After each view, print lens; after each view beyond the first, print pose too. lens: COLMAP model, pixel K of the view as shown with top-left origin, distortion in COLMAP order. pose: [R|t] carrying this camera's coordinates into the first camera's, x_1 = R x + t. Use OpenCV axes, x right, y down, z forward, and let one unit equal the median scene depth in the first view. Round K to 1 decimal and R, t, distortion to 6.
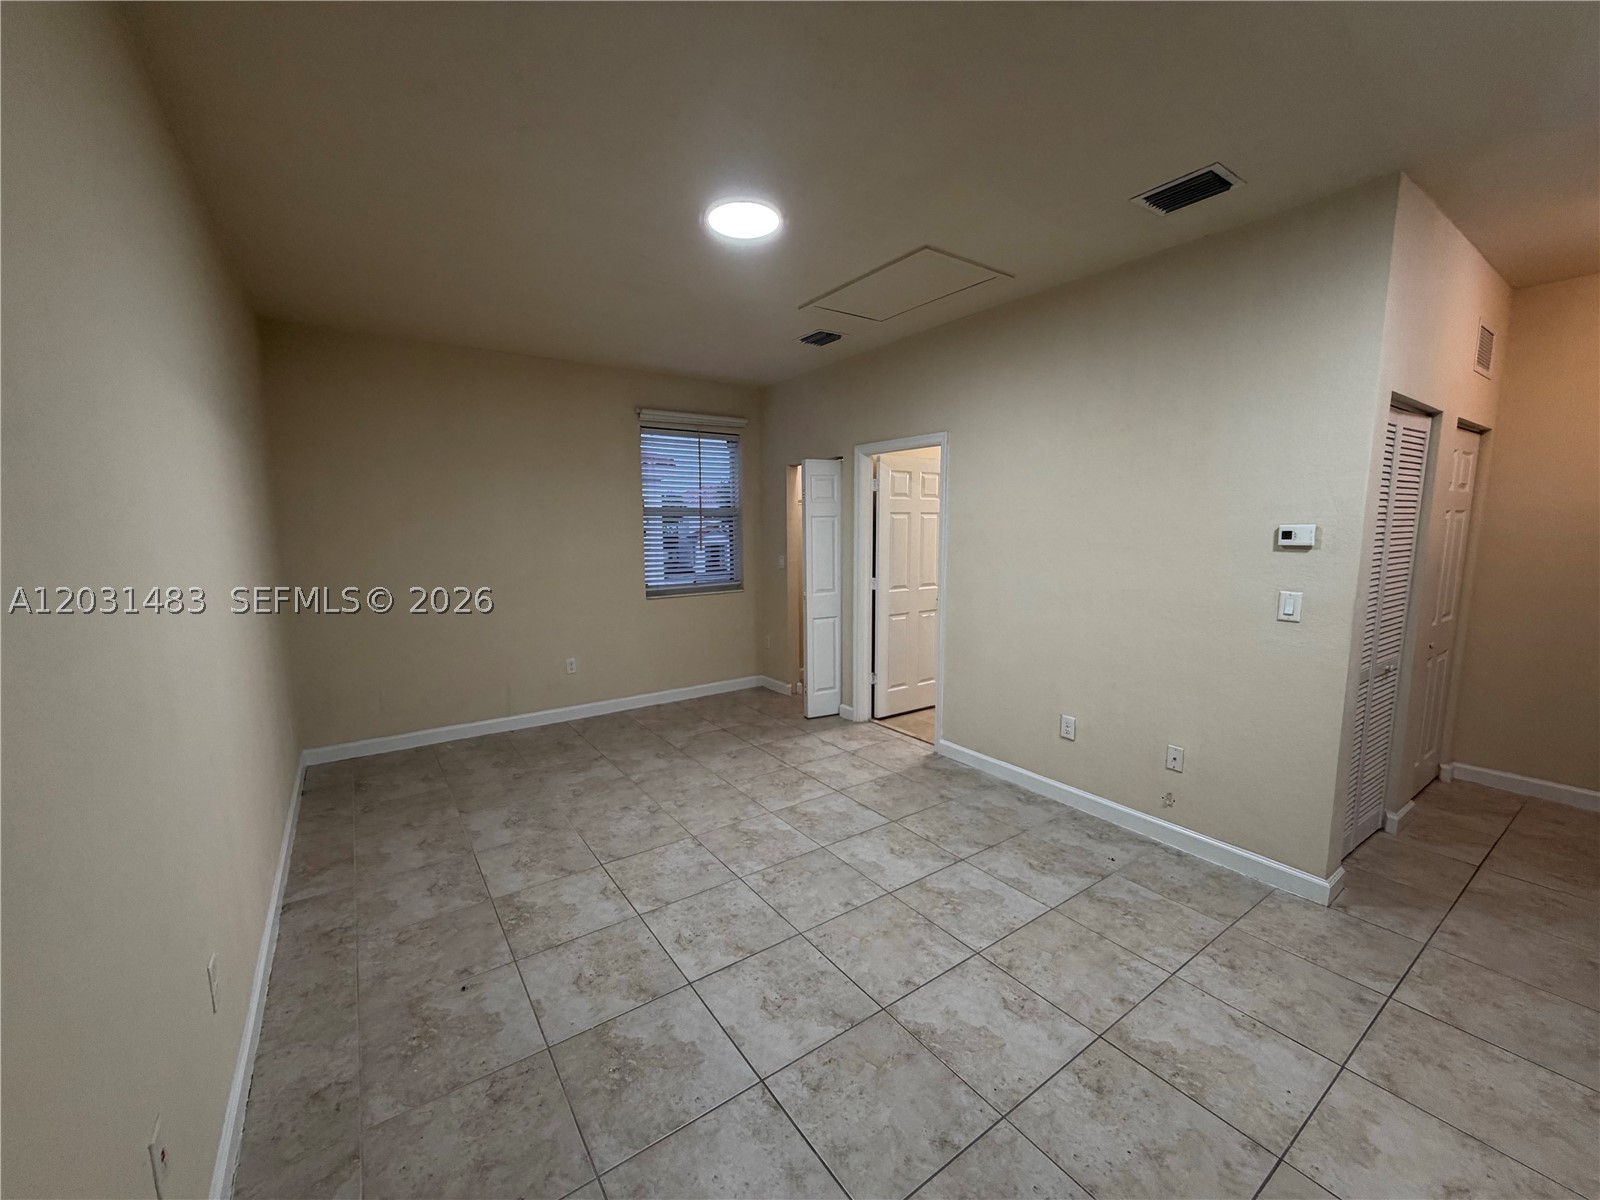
lens RADIAL K [[635.2, 0, 796.9], [0, 635.2, 601.3], [0, 0, 1]] dist [0.000909, -0.000025]
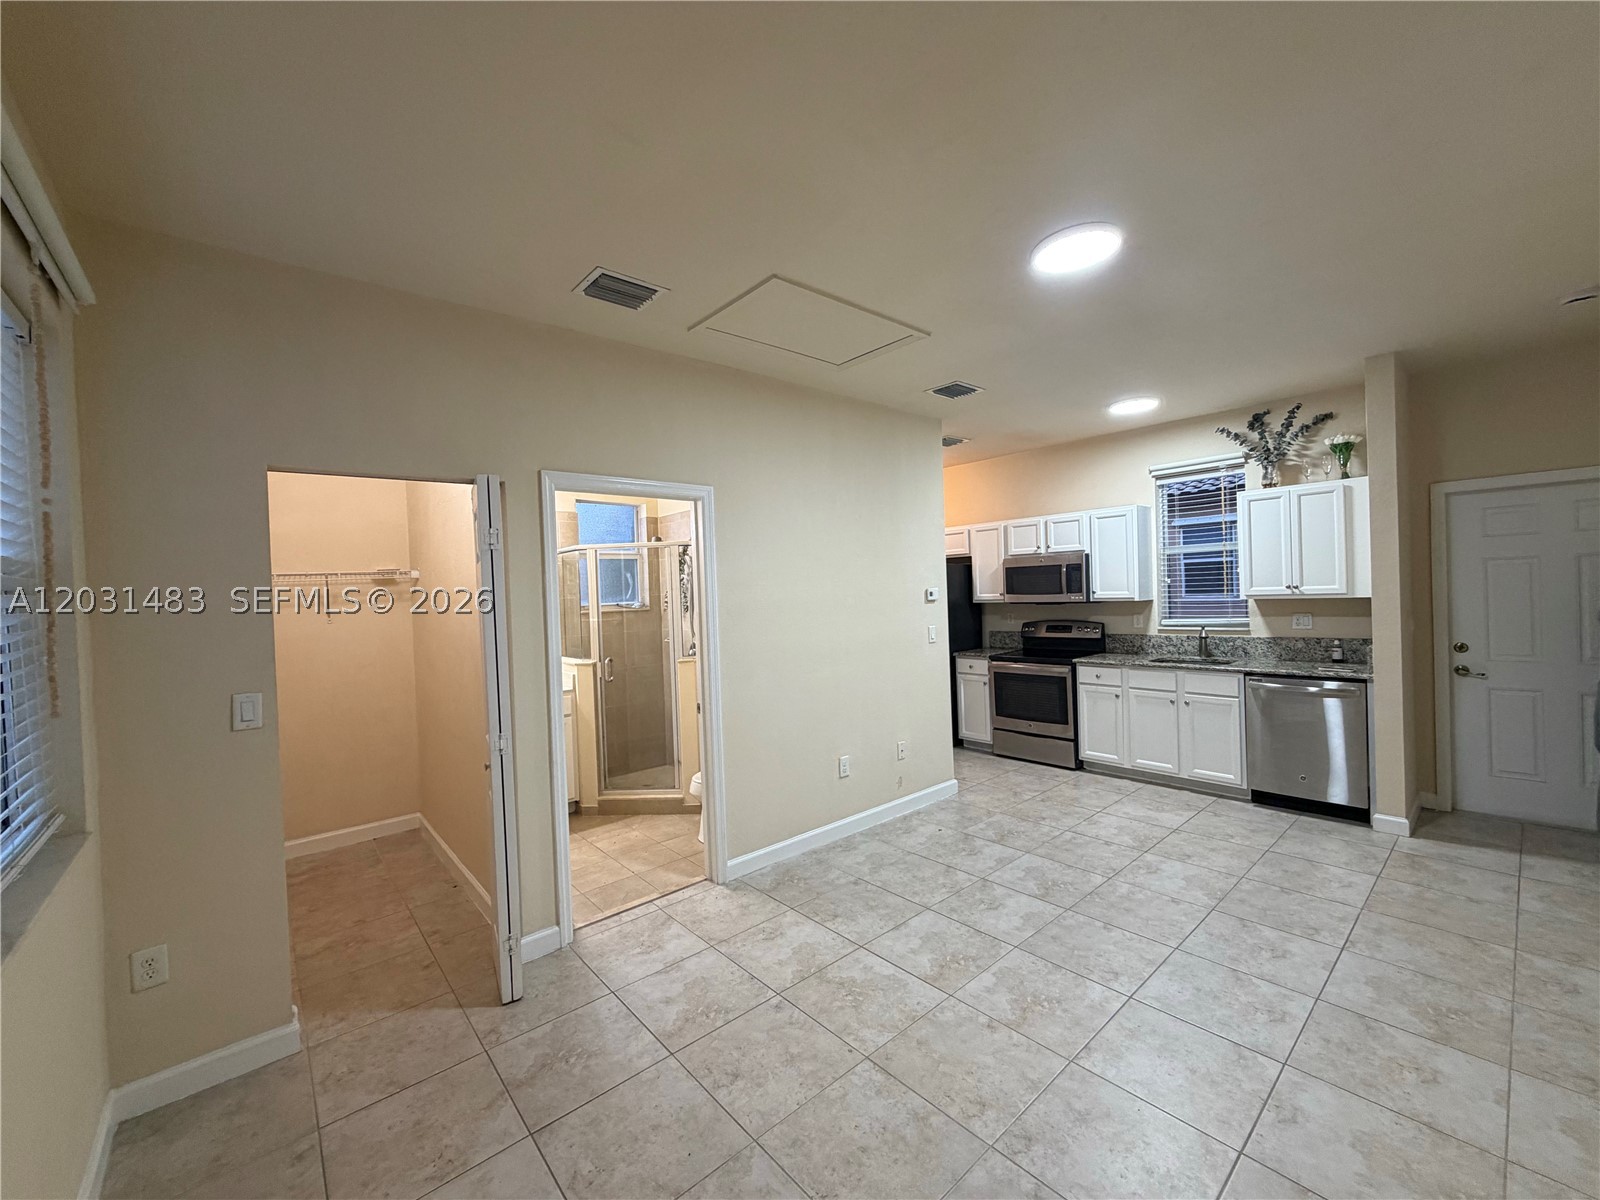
lens RADIAL K [[635.2, 0, 795.4], [0, 635.2, 600.5], [0, 0, 1]] dist [0.000909, -0.000025]
pose [[-0.099150, -0.004107, 0.995064, -0.909441], [0.158371, 0.987180, 0.019855, -0.173350], [-0.982389, 0.159558, -0.097229, 1.483304]]
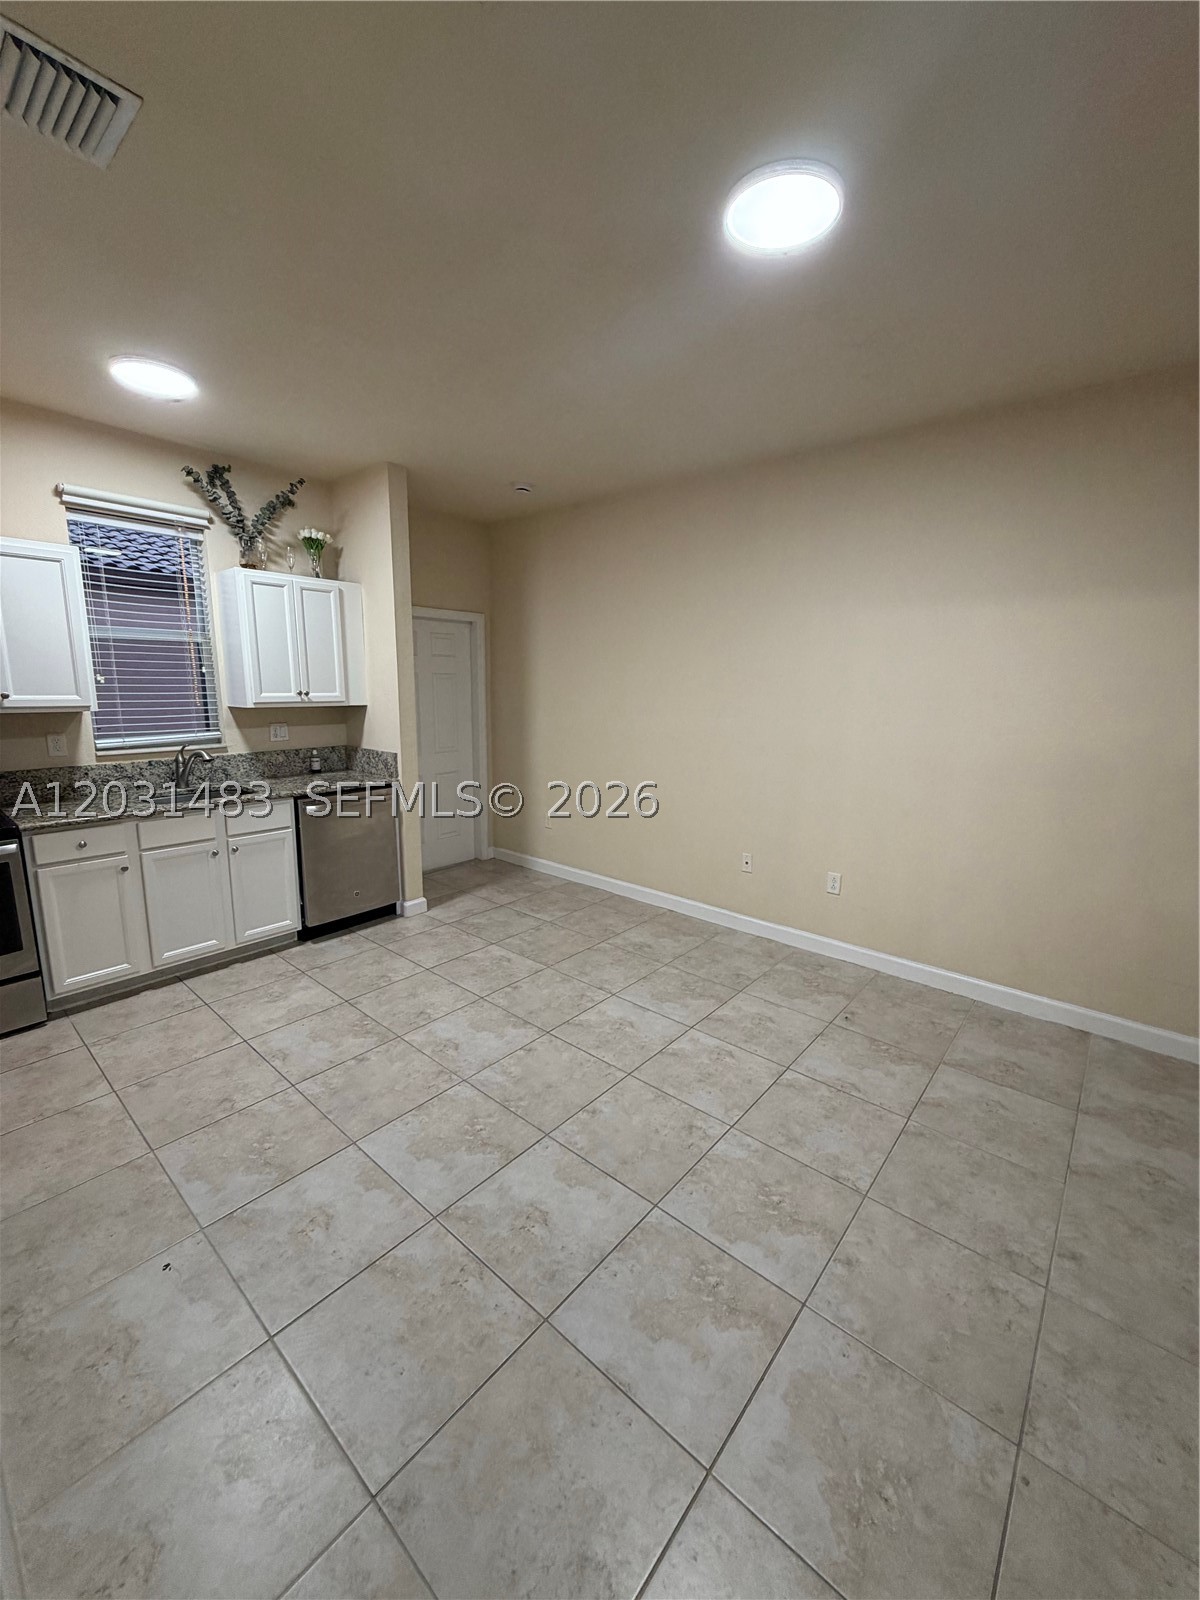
lens RADIAL K [[635.2, 0, 599.4], [0, 635.2, 795.1], [0, 0, 1]] dist [0.000909, -0.000025]
pose [[-0.969249, 0.036253, -0.243399, 0.262945], [-0.038189, 0.954947, 0.294309, -0.203621], [0.243102, 0.294554, -0.924196, 1.636570]]
